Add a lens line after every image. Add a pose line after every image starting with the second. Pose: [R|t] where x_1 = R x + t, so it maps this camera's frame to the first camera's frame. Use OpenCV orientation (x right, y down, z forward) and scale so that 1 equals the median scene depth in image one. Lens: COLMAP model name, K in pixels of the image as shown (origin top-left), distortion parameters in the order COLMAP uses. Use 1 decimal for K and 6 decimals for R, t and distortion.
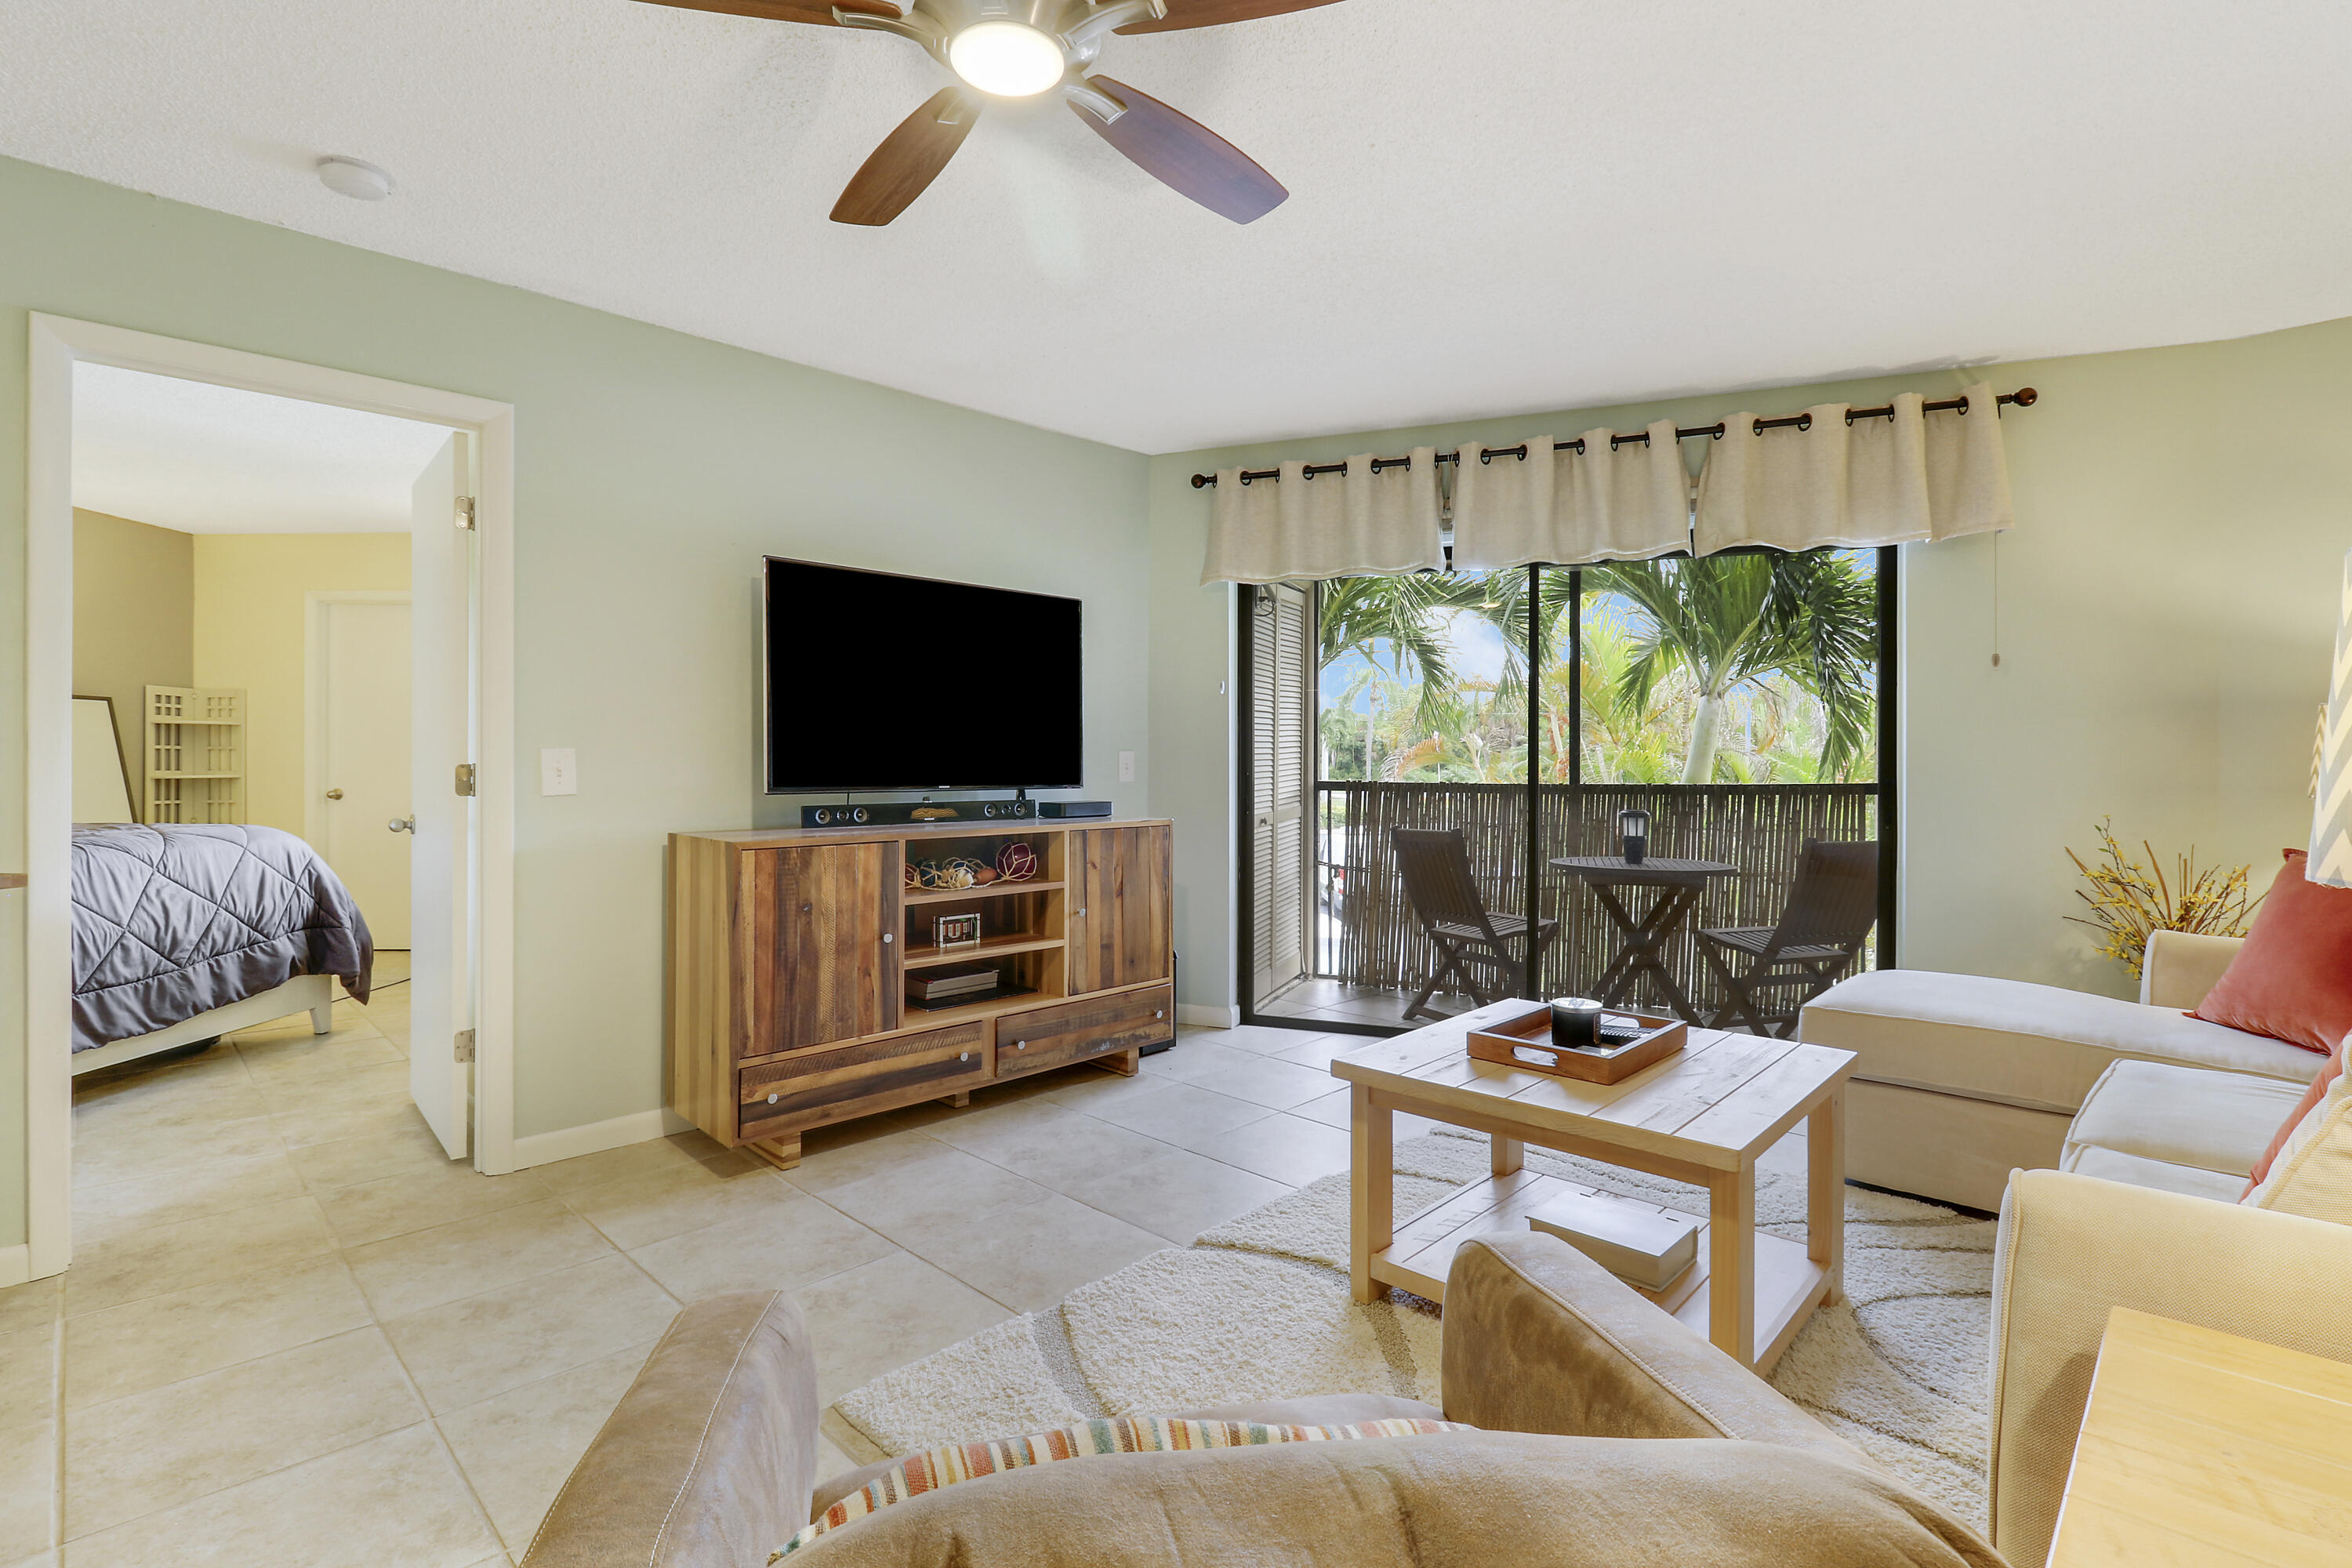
lens RADIAL K [[1085.1, 0, 1202.2], [0, 1085.1, 754.1], [0, 0, 1]] dist [0.013850, -0.018955]
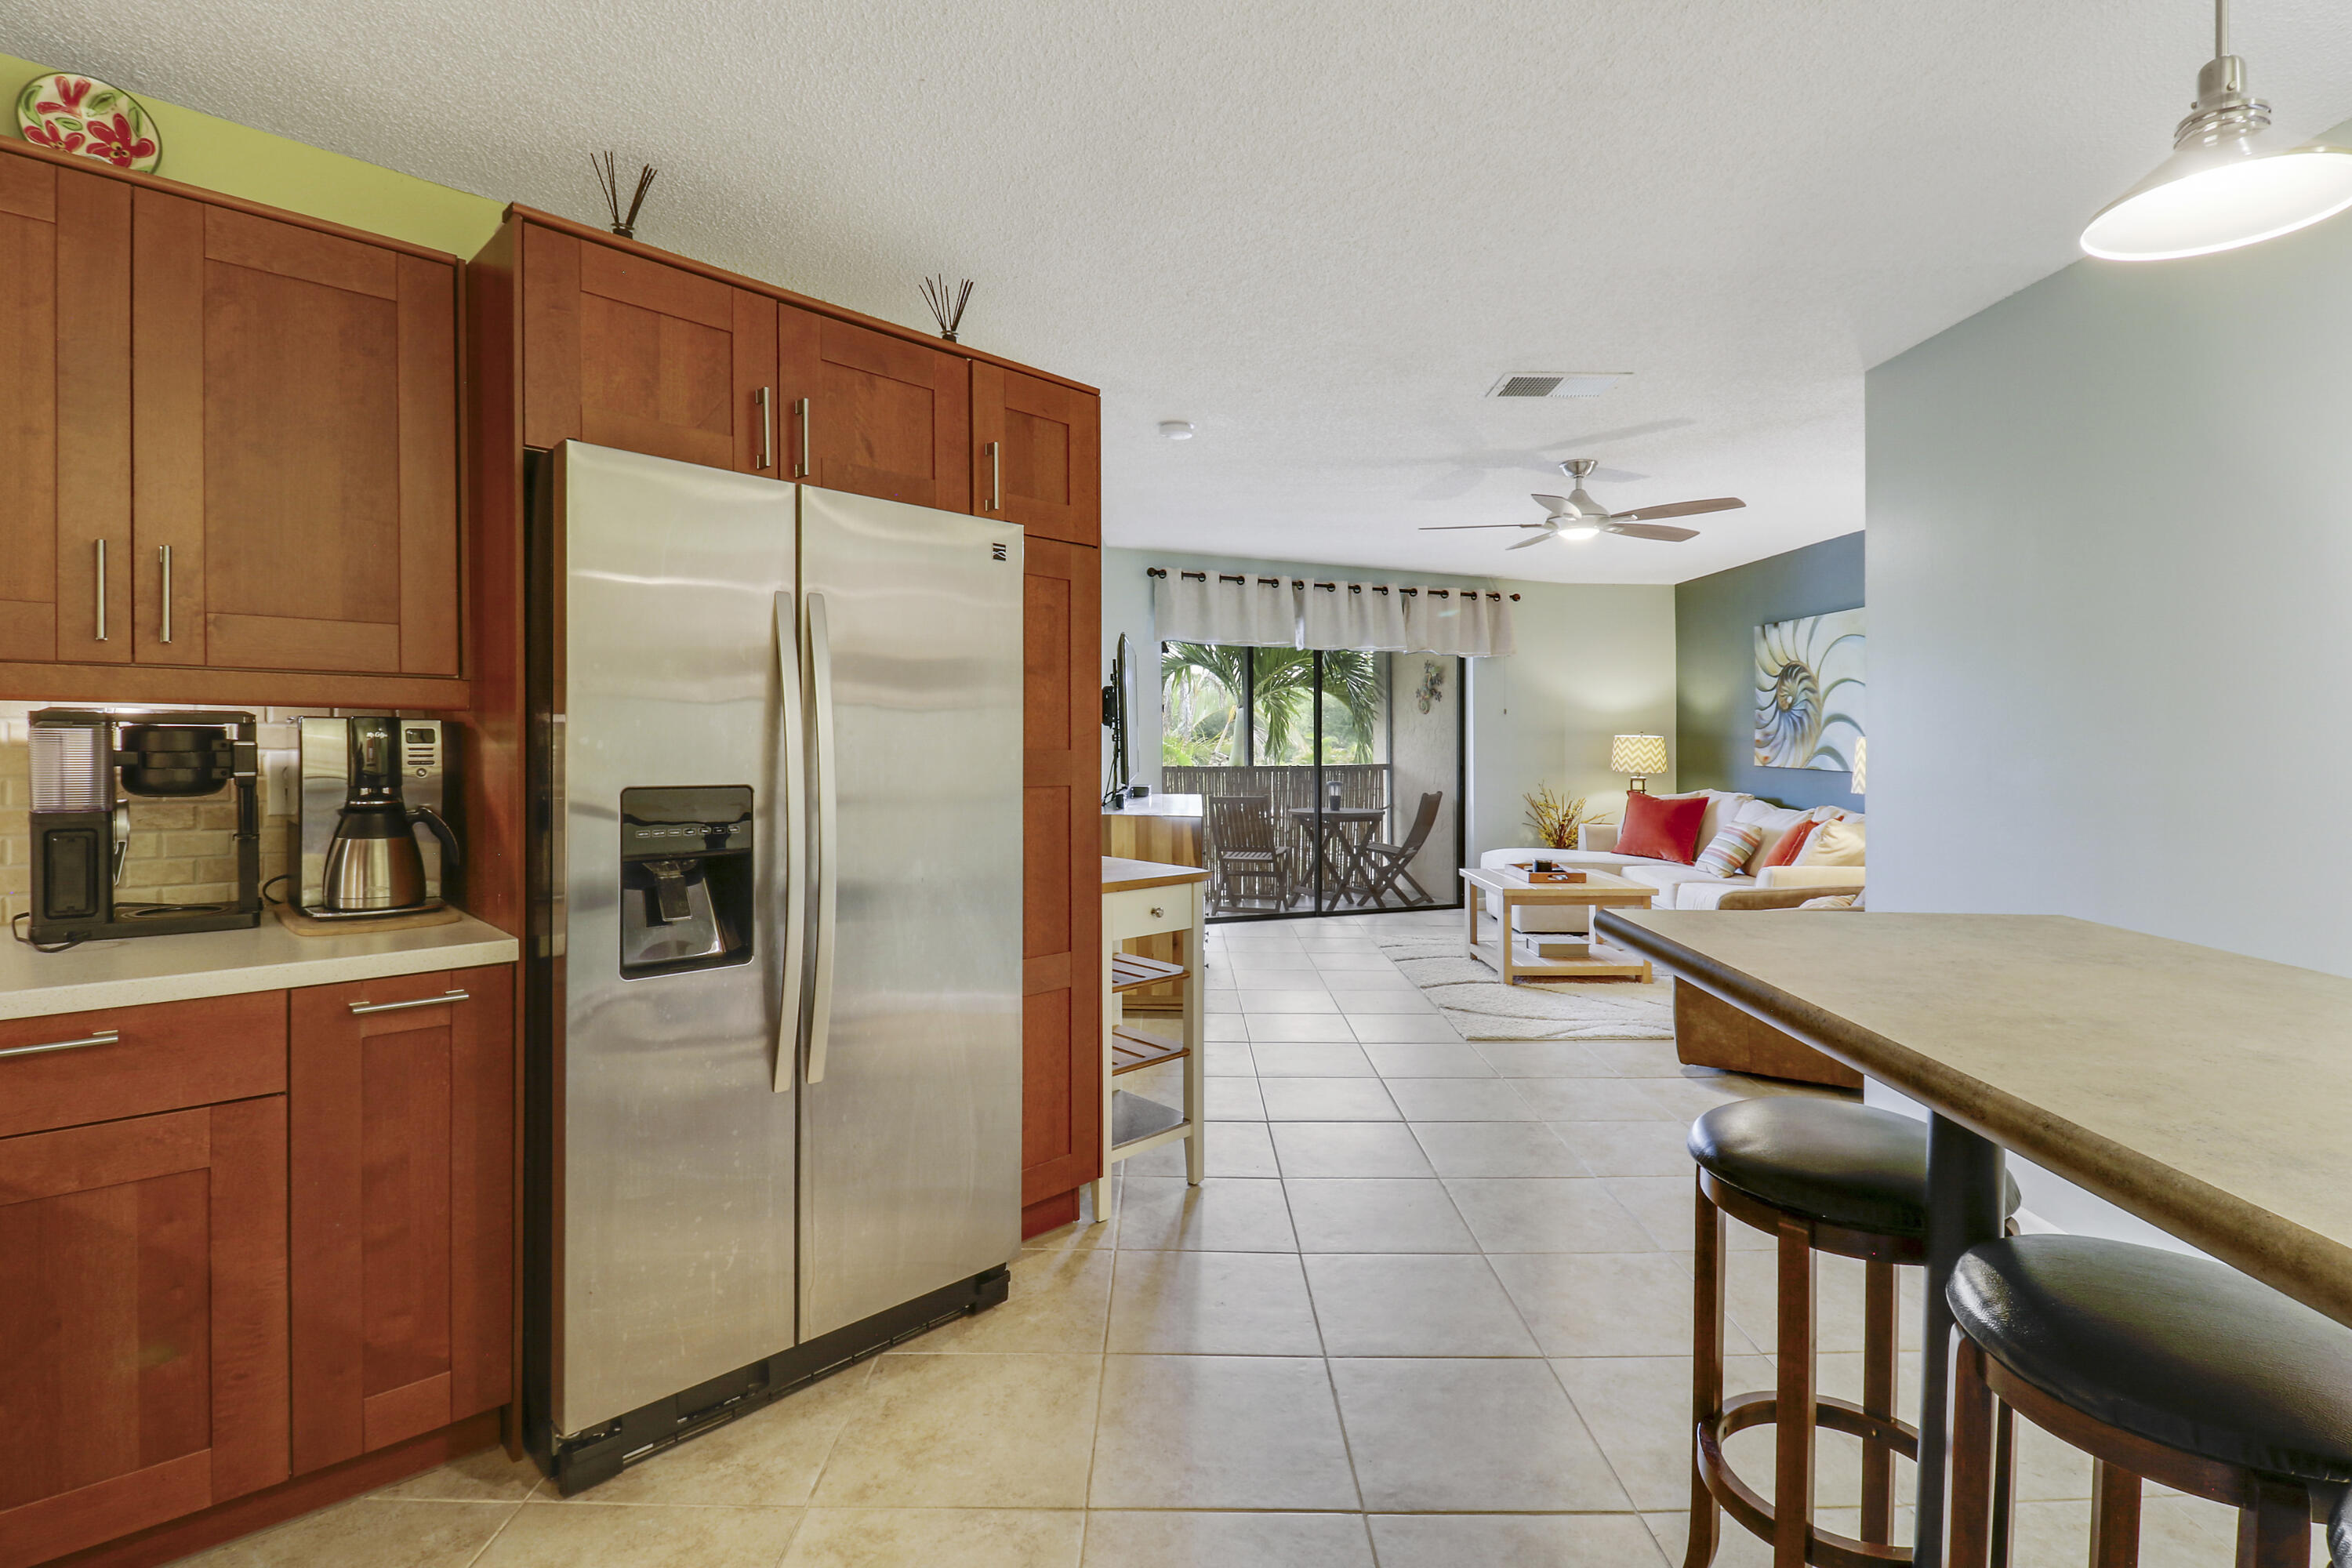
lens RADIAL K [[1059.2, 0, 1187.2], [0, 1059.2, 695.9], [0, 0, 1]] dist [-0.000678, -0.000550]
pose [[0.724773, 0.029994, 0.688335, -1.210502], [-0.013865, 0.999485, -0.028954, -0.043114], [-0.688848, 0.011441, 0.724815, -0.136276]]
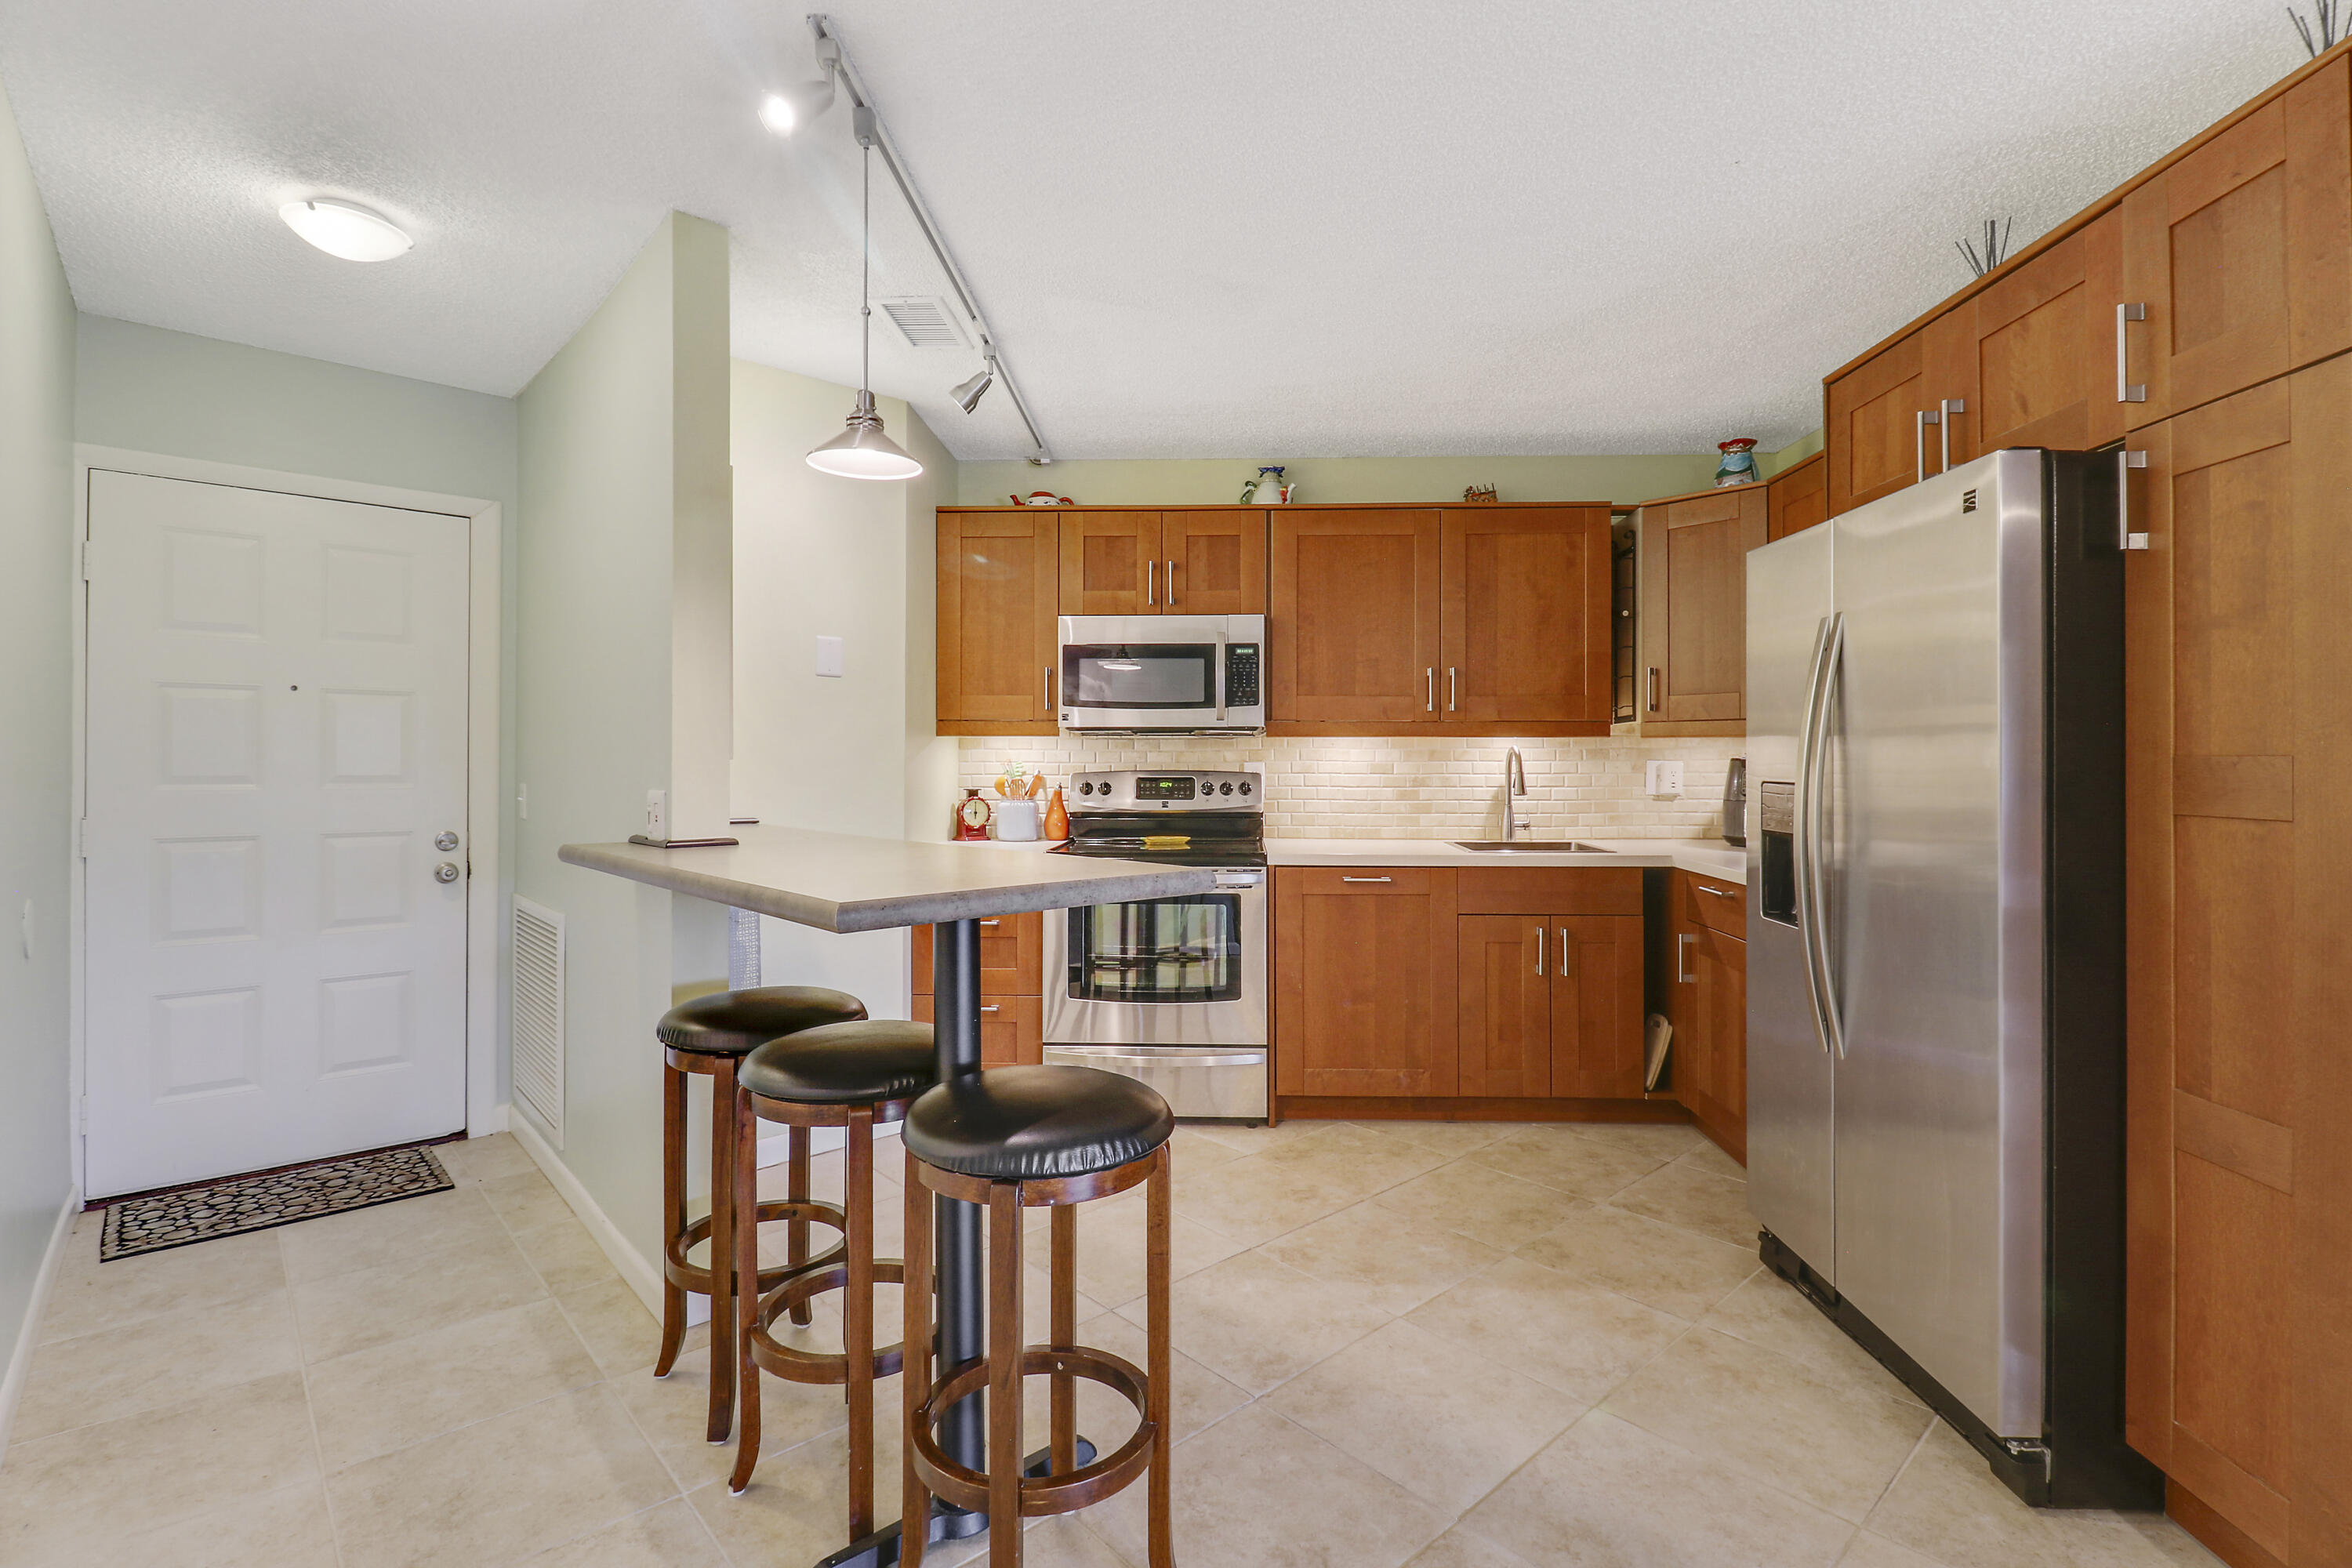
lens RADIAL K [[1096.6, 0, 1200.4], [0, 1096.6, 772.1], [0, 0, 1]] dist [0.001669, -0.012863]
pose [[-0.070988, 0.004274, -0.997468, -0.385281], [-0.000096, 0.999991, 0.004292, -0.022475], [0.997477, 0.000401, -0.070987, 0.062273]]
